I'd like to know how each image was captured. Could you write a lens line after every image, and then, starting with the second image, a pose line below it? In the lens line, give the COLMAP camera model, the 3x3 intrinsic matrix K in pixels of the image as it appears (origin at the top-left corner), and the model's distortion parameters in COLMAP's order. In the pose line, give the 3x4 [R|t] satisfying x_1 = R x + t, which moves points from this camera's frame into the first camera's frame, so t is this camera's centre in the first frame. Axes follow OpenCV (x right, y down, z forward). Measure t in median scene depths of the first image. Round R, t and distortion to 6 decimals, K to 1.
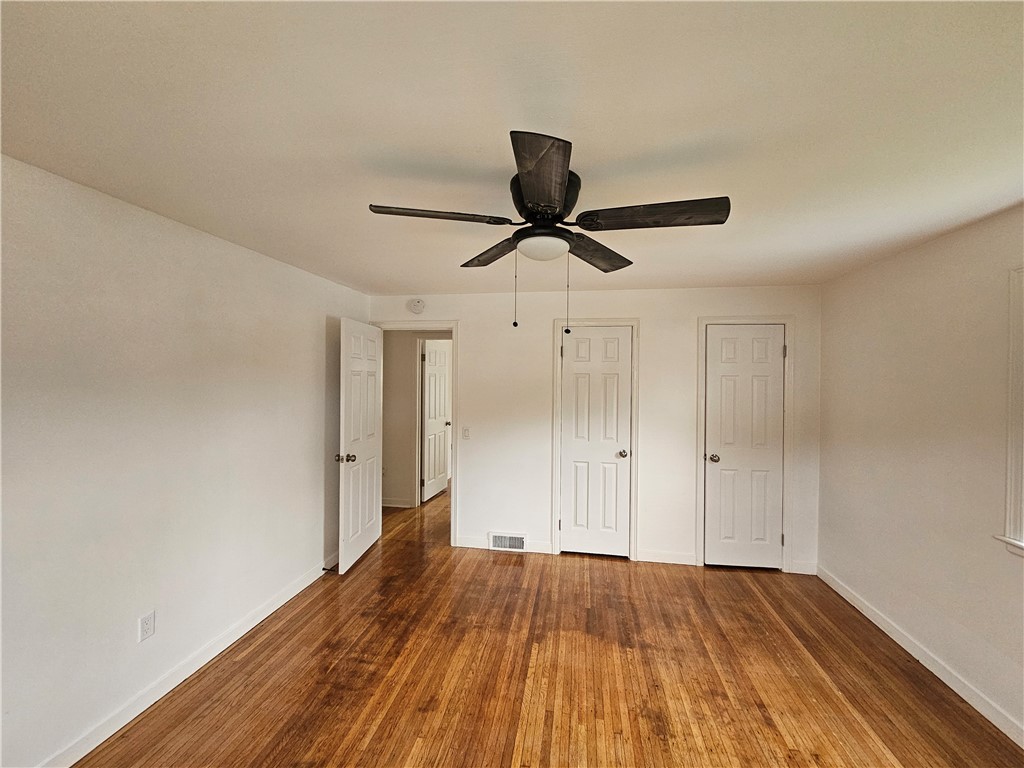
lens RADIAL K [[419.3, 0, 511.2], [0, 419.3, 380.3], [0, 0, 1]] dist [0.006408, -0.001645]
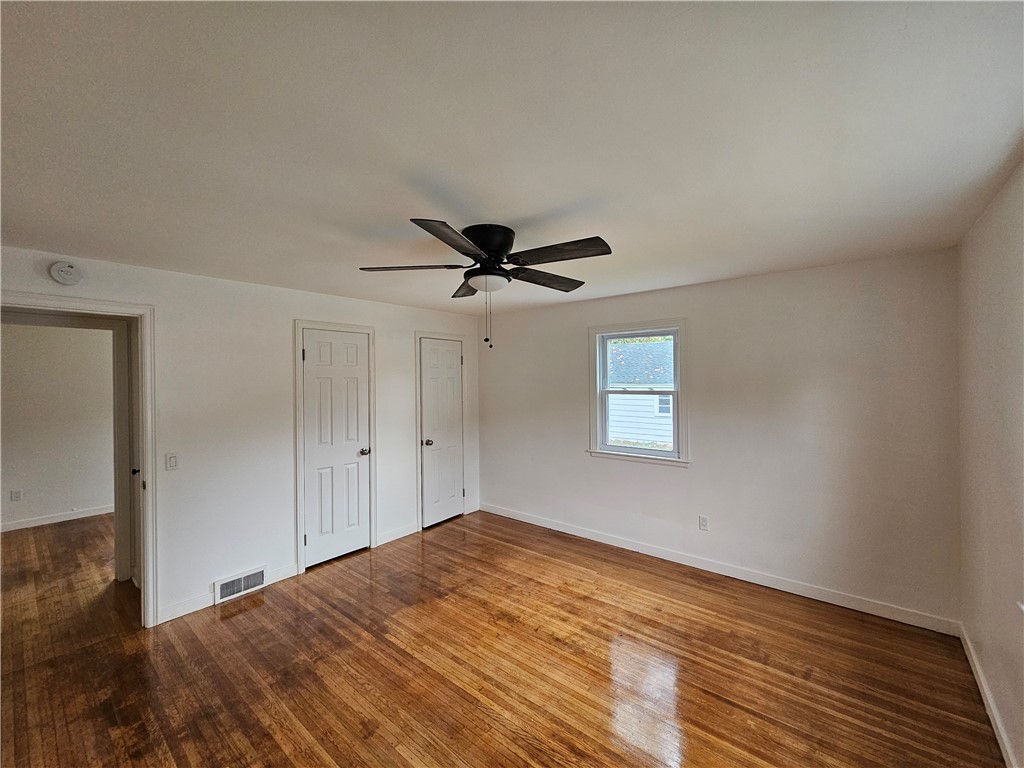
lens RADIAL K [[419.3, 0, 512.7], [0, 419.3, 379.7], [0, 0, 1]] dist [0.006408, -0.001645]
pose [[0.504588, -0.018828, 0.863155, -0.623146], [0.023975, 0.999682, 0.007791, -0.012411], [-0.863027, 0.016763, 0.504879, 0.166869]]
